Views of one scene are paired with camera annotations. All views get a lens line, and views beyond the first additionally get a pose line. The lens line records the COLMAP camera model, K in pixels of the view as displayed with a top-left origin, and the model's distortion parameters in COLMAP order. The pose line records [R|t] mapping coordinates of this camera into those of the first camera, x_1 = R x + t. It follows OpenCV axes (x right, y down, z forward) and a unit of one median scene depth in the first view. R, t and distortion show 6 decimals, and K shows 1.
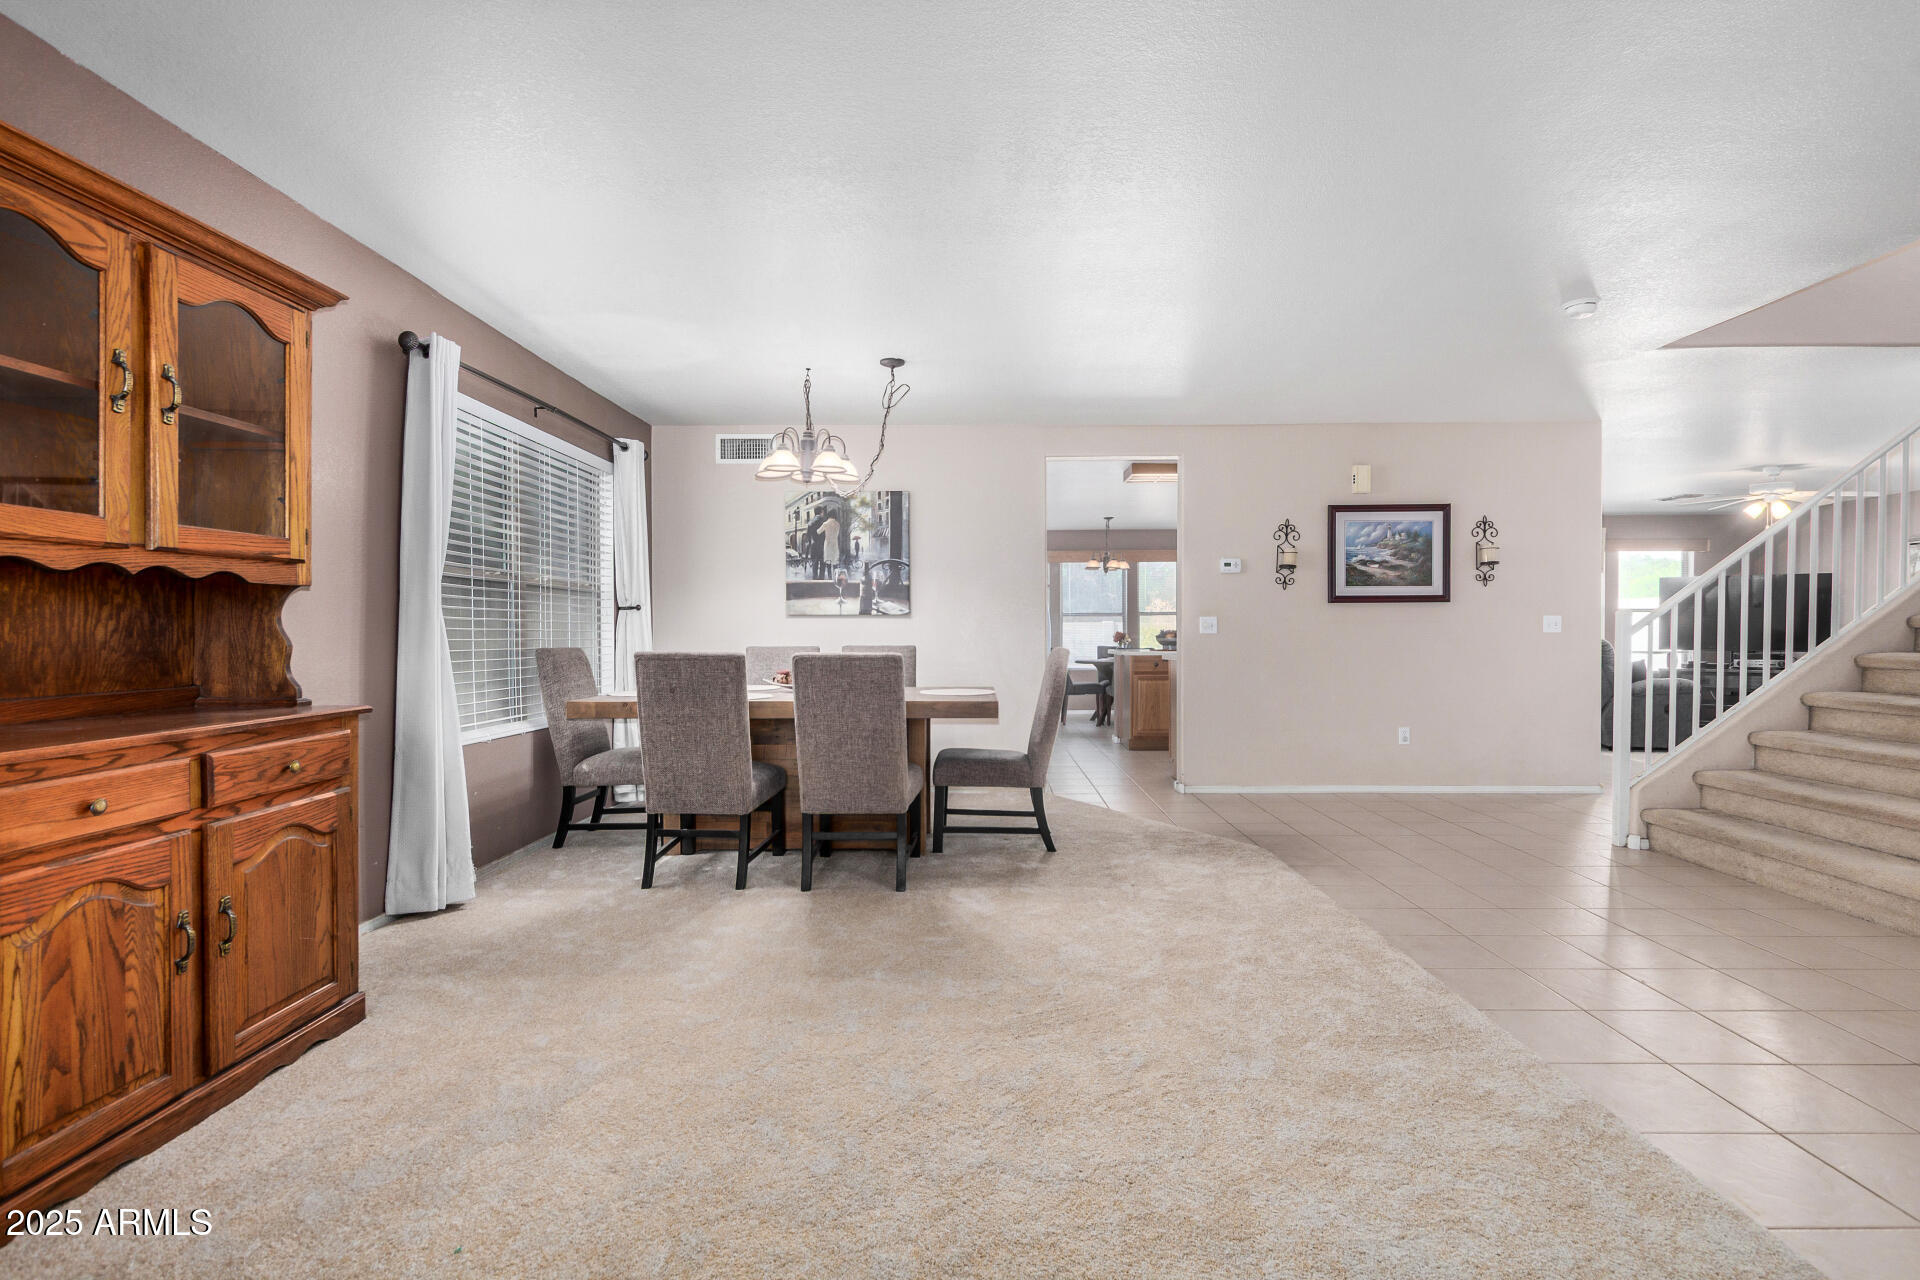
lens RADIAL K [[891.4, 0, 958.3], [0, 891.4, 644.8], [0, 0, 1]] dist [0.012876, 0.000103]
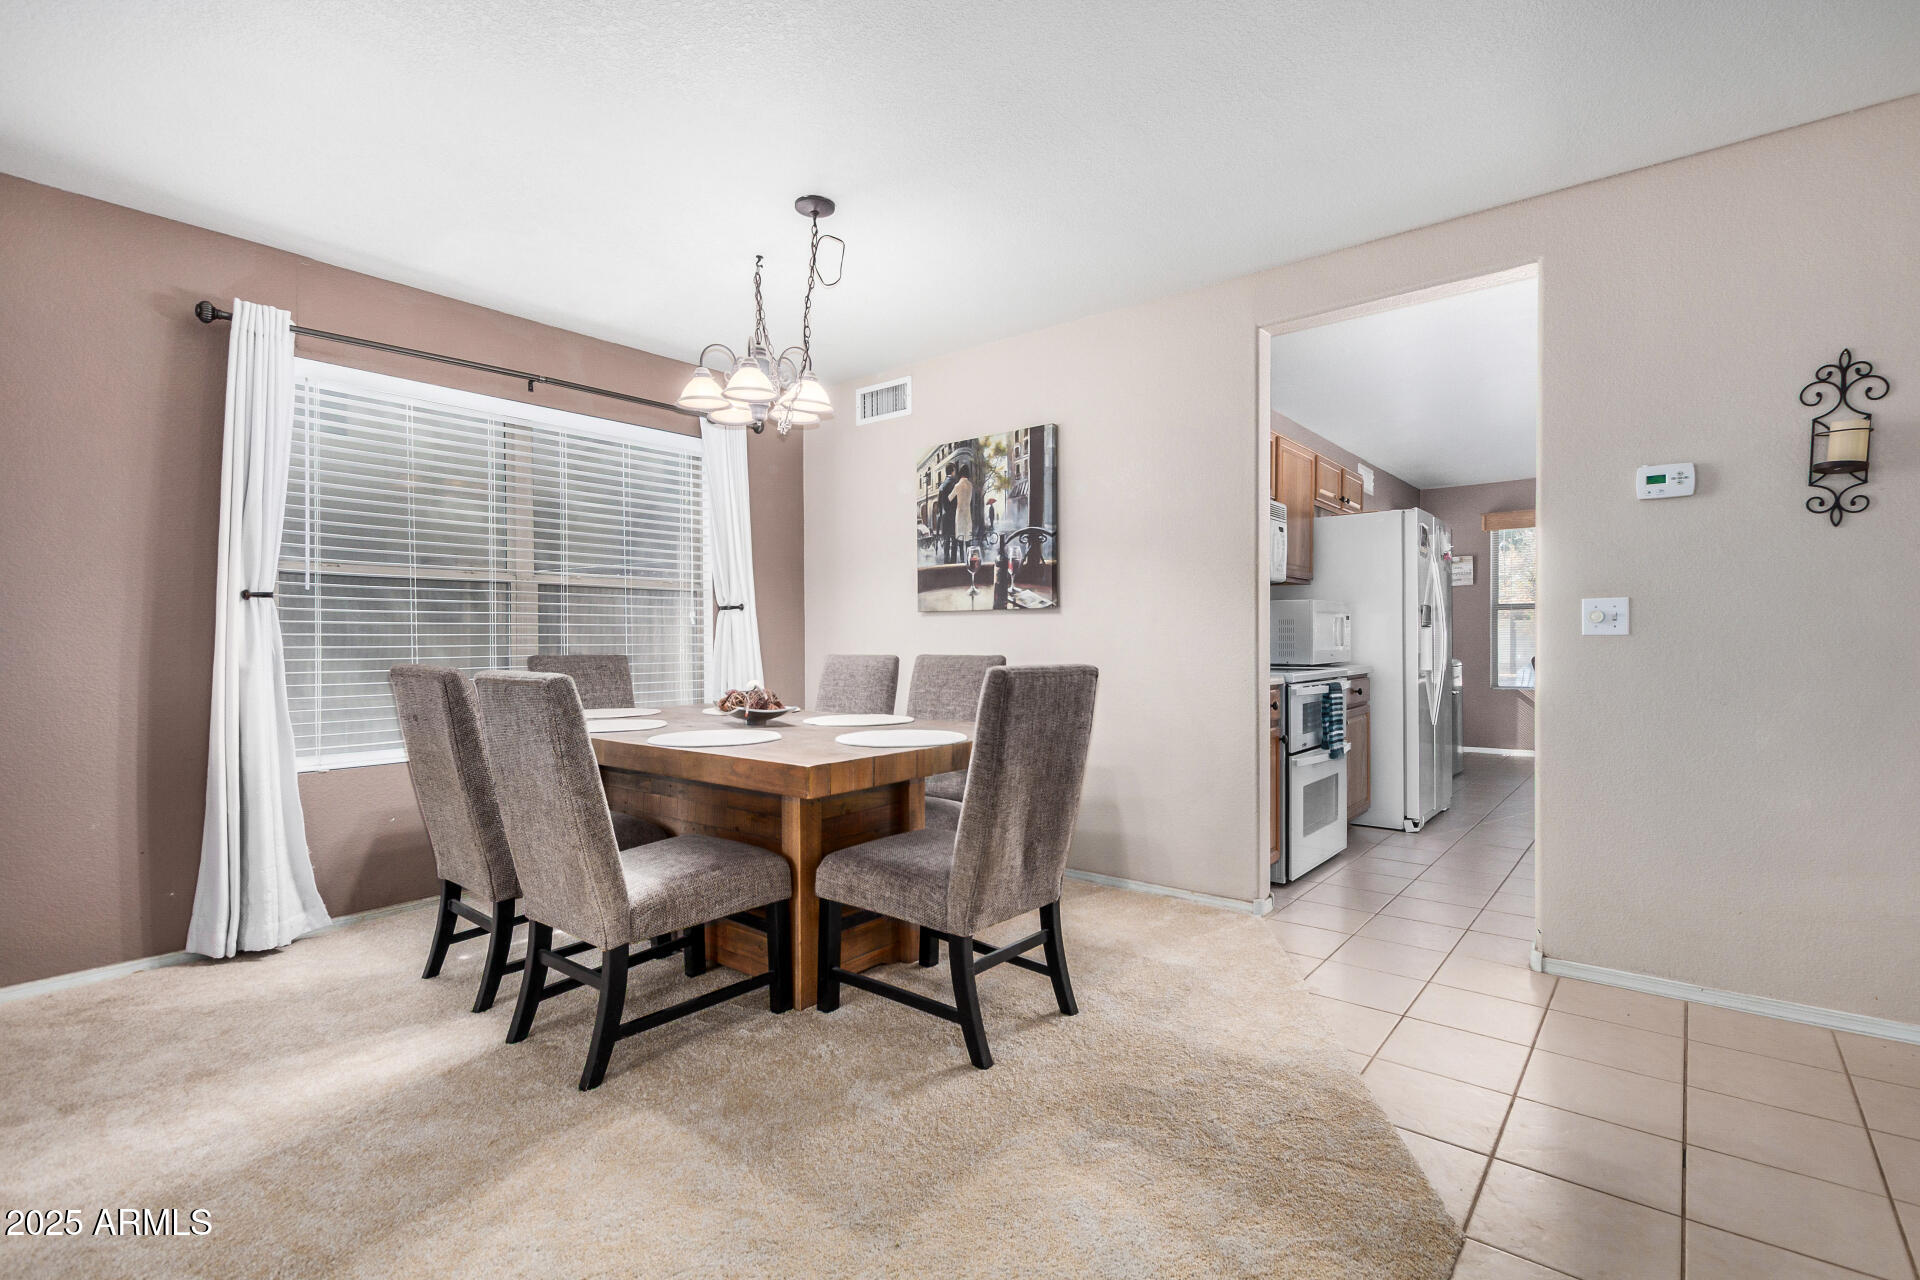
lens RADIAL K [[891.4, 0, 963.0], [0, 891.4, 629.0], [0, 0, 1]] dist [0.012876, 0.000103]
pose [[0.789321, -0.008010, -0.613928, 0.300418], [-0.005977, 0.999767, -0.020728, -0.004070], [0.613951, 0.020030, 0.789090, 0.432034]]
